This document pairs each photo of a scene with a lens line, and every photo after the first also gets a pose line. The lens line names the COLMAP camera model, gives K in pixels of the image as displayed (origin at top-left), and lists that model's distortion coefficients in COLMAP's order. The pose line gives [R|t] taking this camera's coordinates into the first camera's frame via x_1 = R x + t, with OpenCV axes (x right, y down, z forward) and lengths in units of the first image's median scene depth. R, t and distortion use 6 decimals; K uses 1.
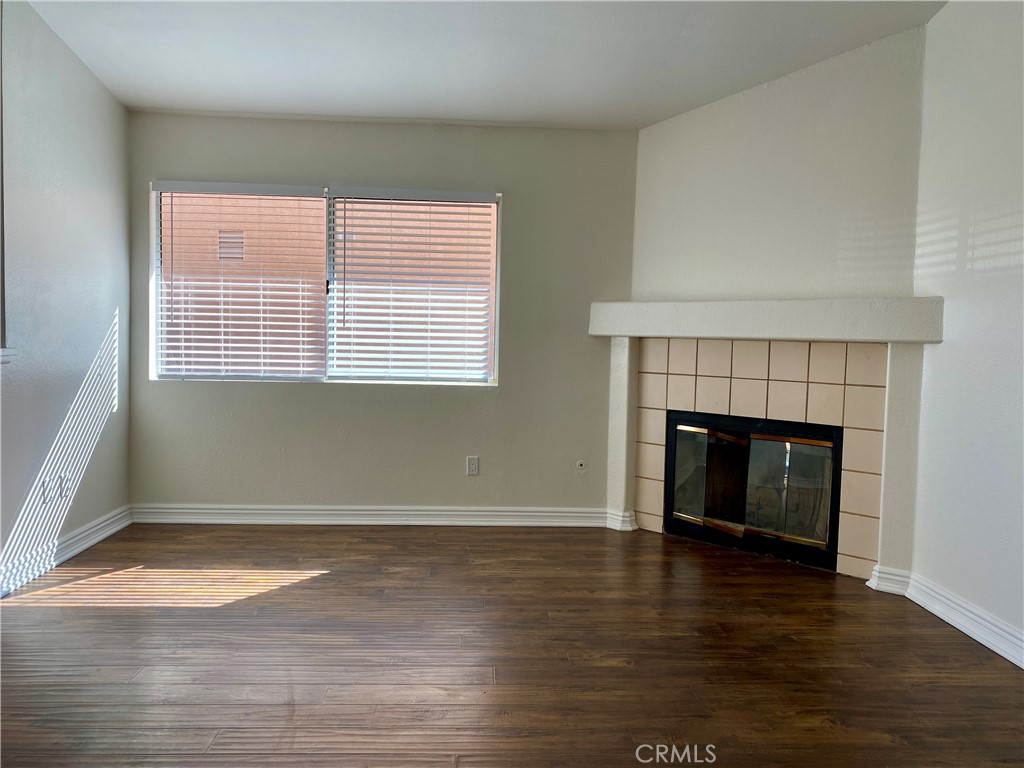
lens RADIAL K [[790.0, 0, 512.7], [0, 790.0, 380.2], [0, 0, 1]] dist [0.083359, -0.027395]
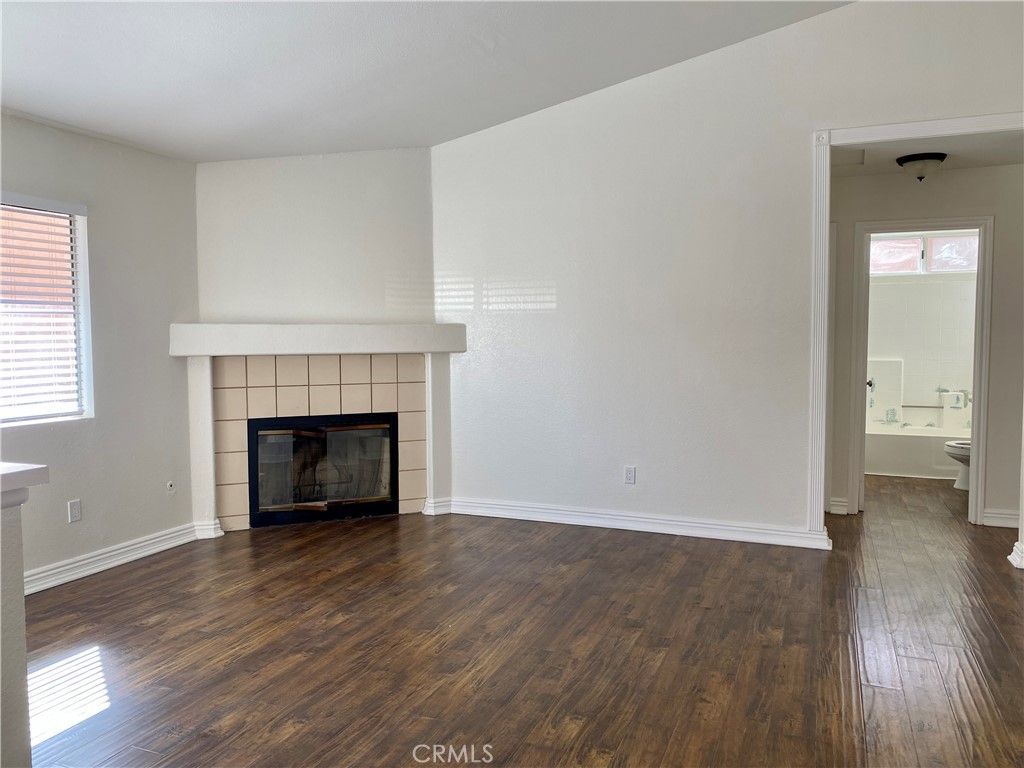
lens RADIAL K [[790.0, 0, 509.1], [0, 790.0, 385.2], [0, 0, 1]] dist [0.083359, -0.027395]
pose [[0.432825, -0.085317, 0.897432, -0.718165], [0.071742, 0.995614, 0.060050, -0.056956], [-0.898619, 0.038392, 0.437047, 0.182839]]
